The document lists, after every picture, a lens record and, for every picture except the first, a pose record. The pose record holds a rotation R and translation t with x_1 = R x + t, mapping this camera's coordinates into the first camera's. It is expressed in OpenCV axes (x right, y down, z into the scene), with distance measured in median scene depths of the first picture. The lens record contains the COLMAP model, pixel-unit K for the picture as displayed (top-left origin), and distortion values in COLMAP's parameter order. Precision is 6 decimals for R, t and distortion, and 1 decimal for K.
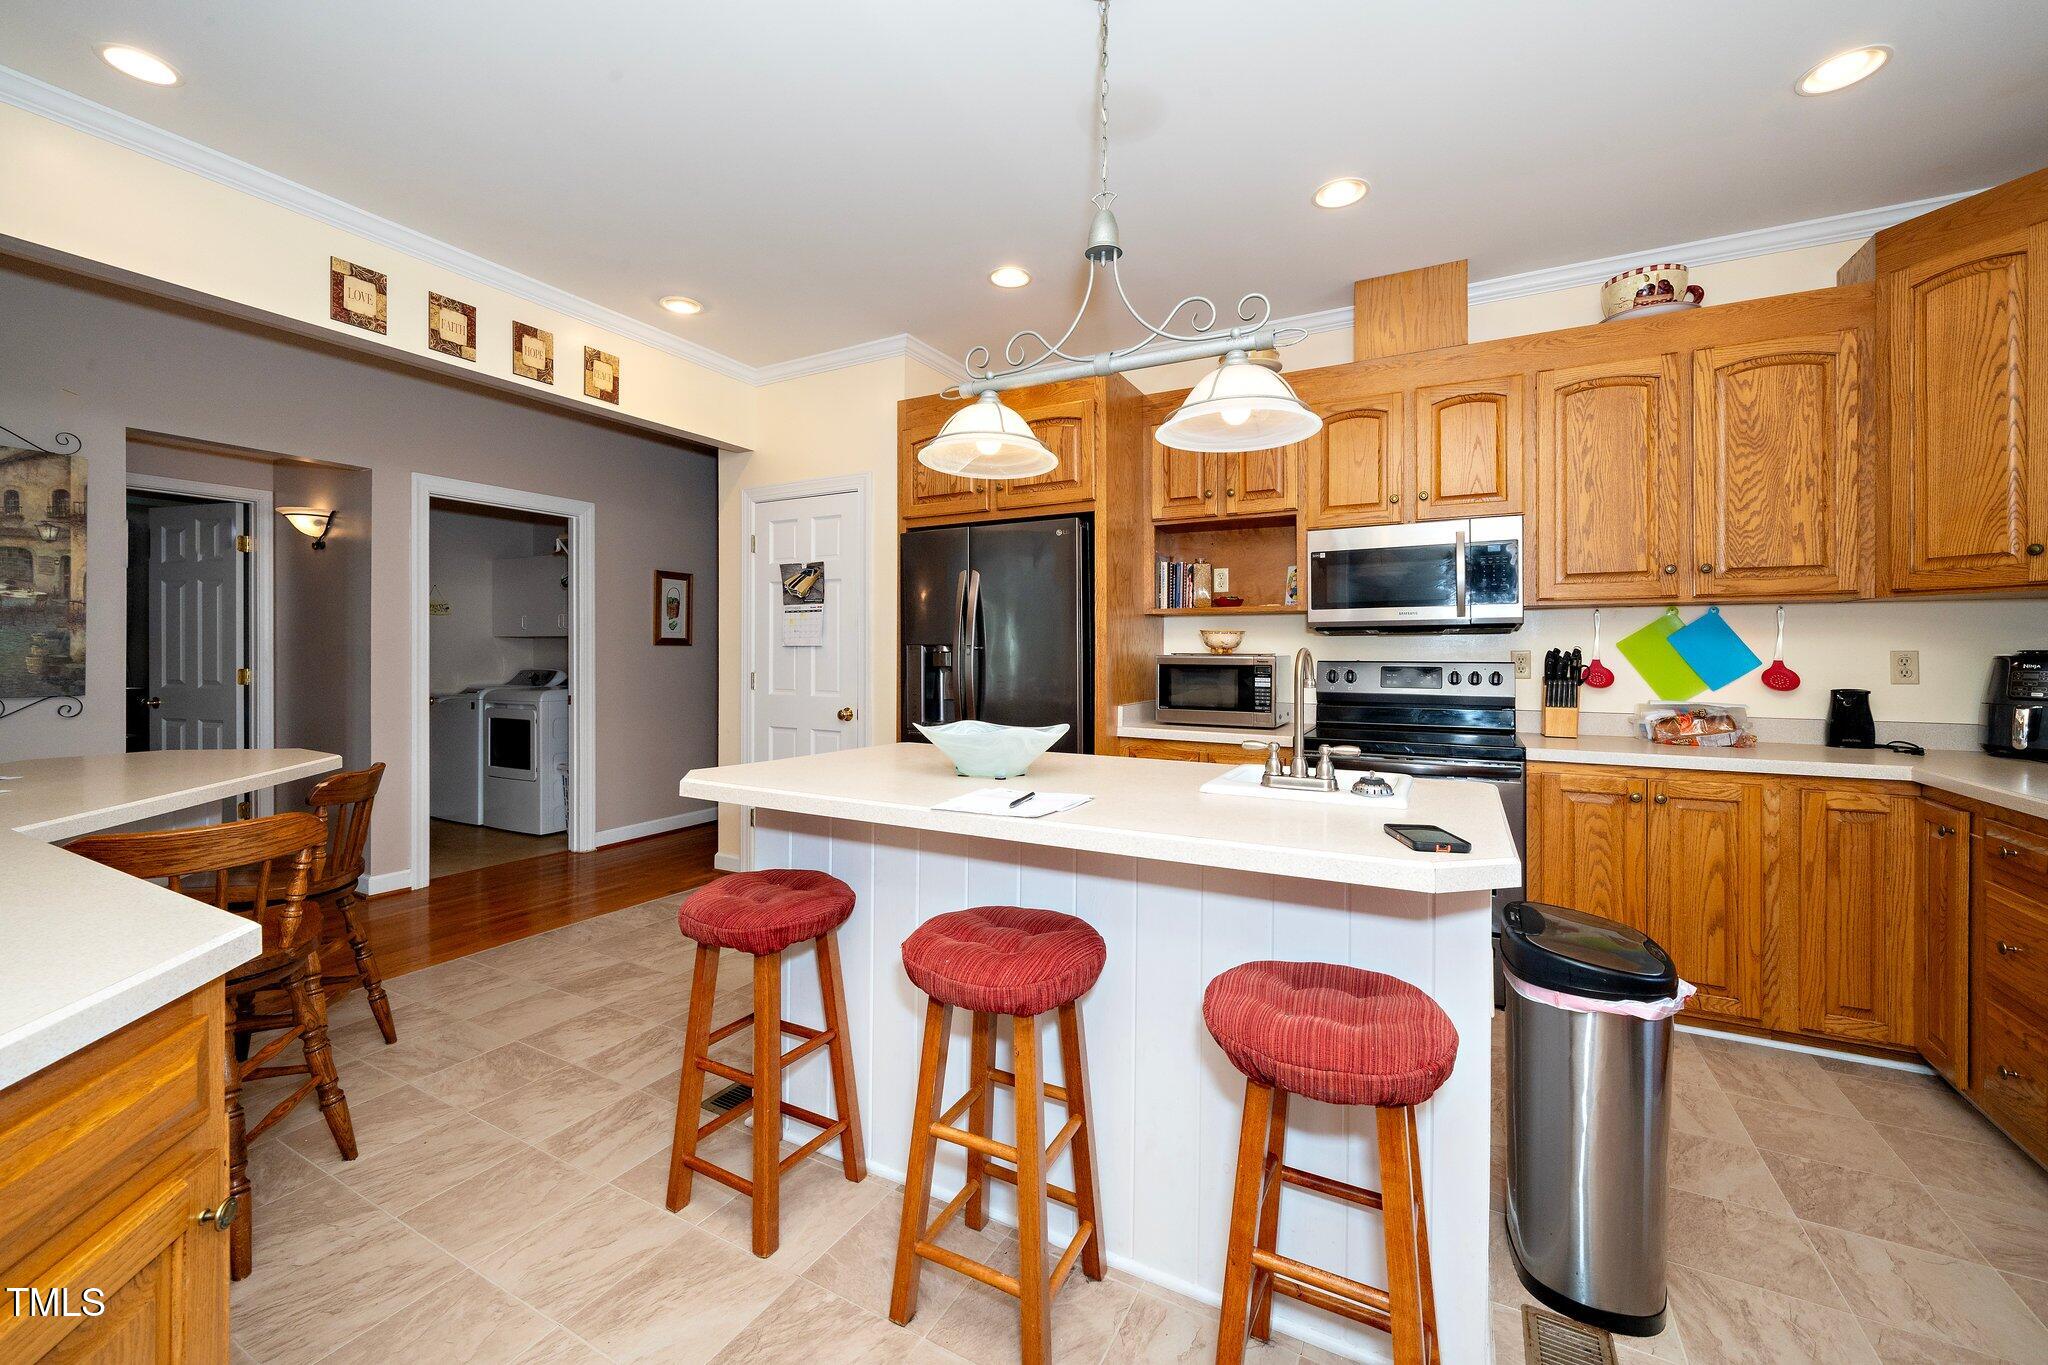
lens RADIAL K [[815.2, 0, 1034.7], [0, 815.2, 650.9], [0, 0, 1]] dist [-0.000078, 0.000100]
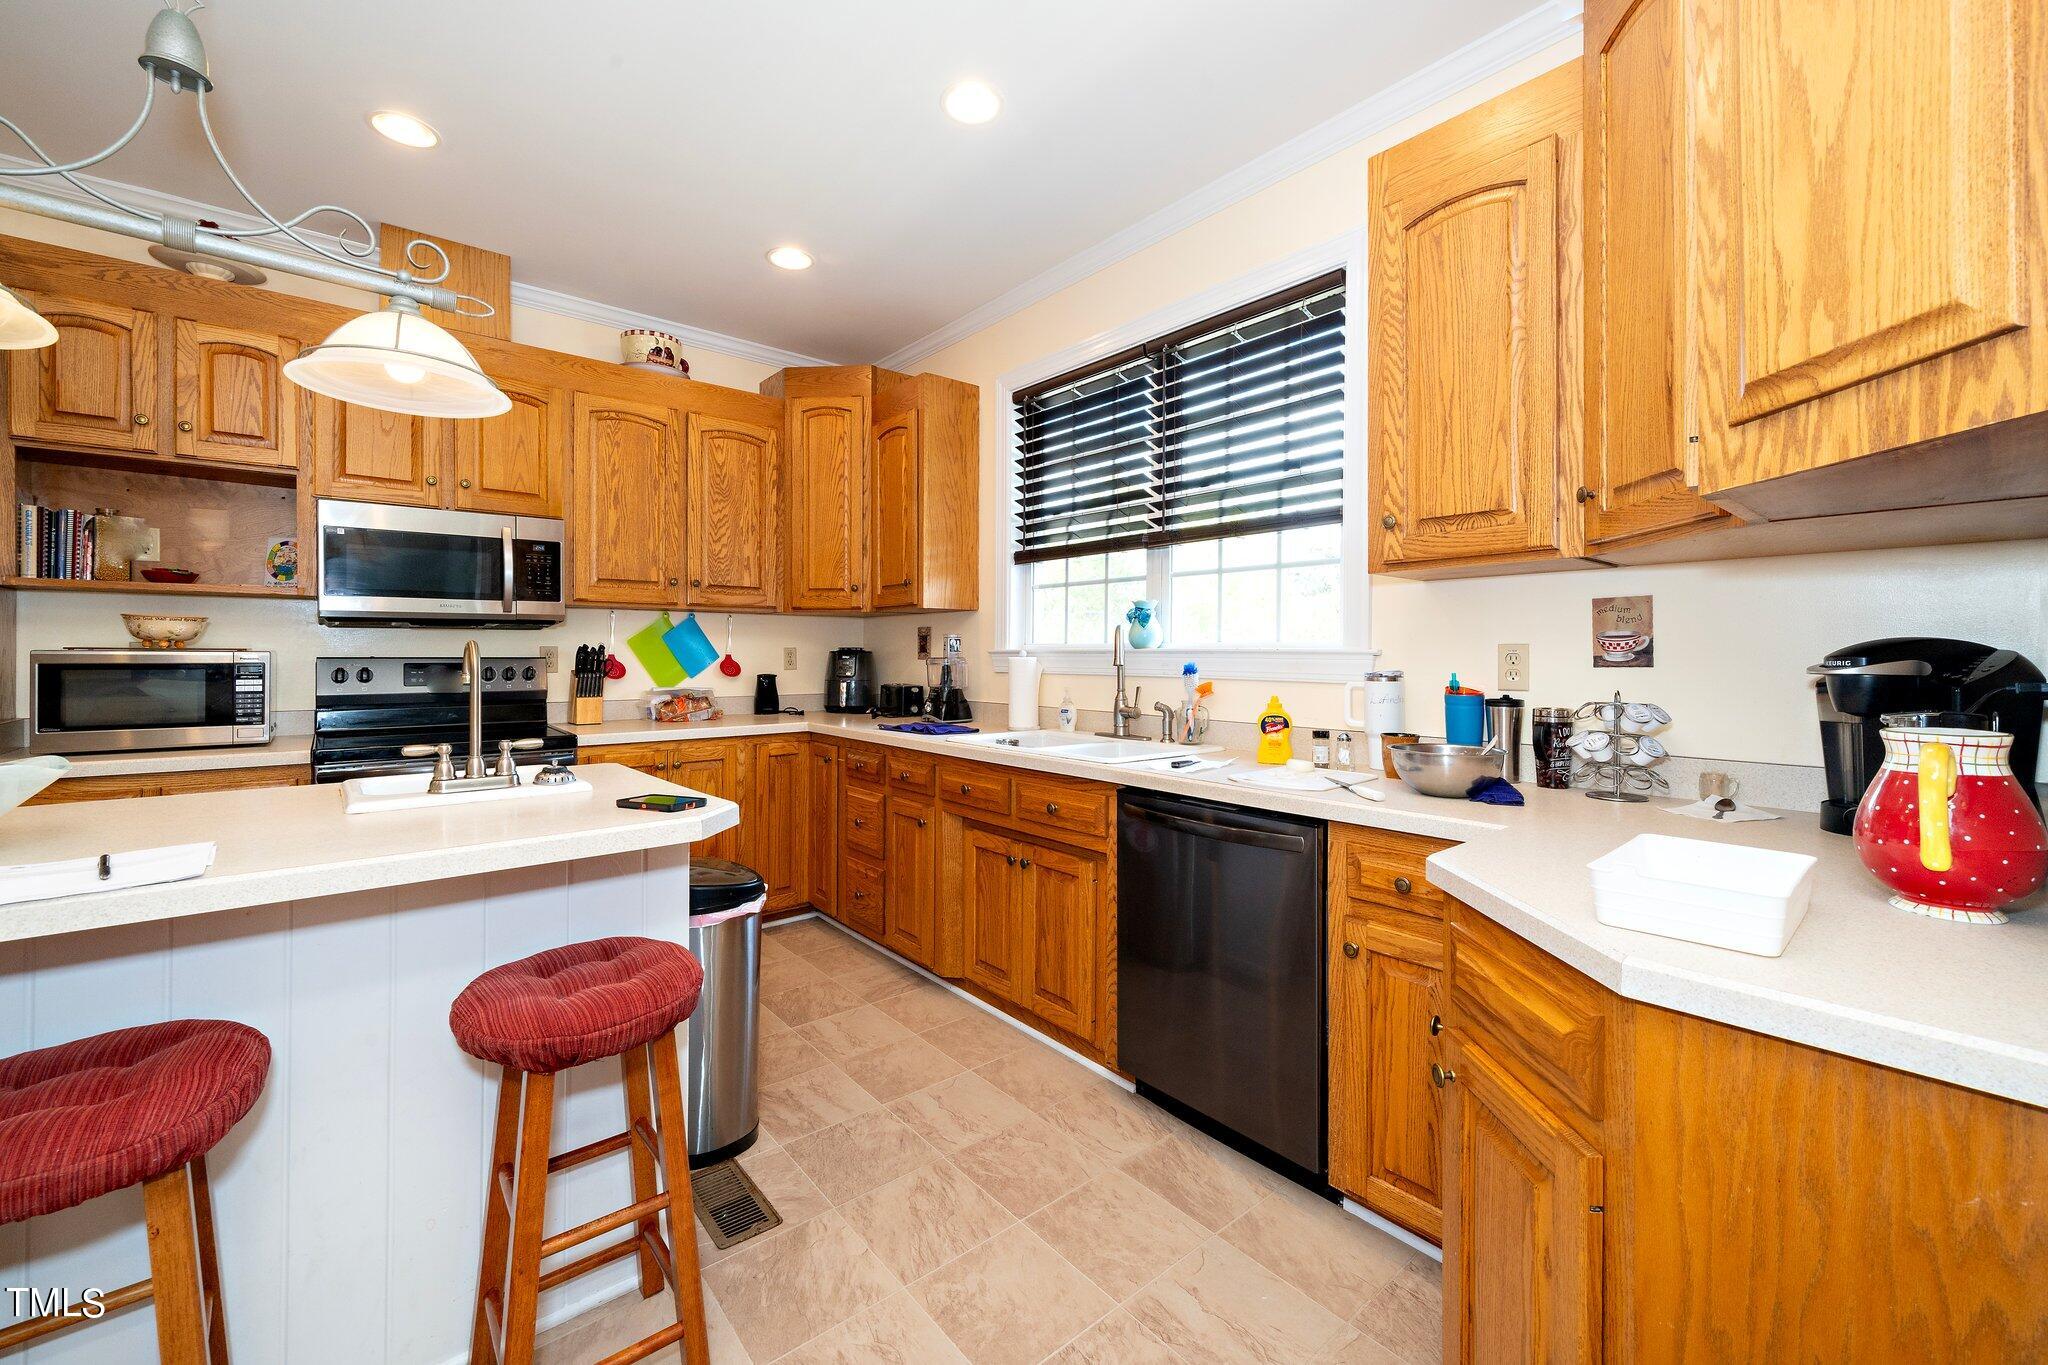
lens RADIAL K [[815.2, 0, 1034.7], [0, 815.2, 650.9], [0, 0, 1]] dist [-0.000078, 0.000100]
pose [[0.356563, 0.000338, 0.934271, -0.191493], [-0.003135, 0.999995, 0.000835, 0.003316], [-0.934266, -0.003227, 0.356562, 0.036431]]
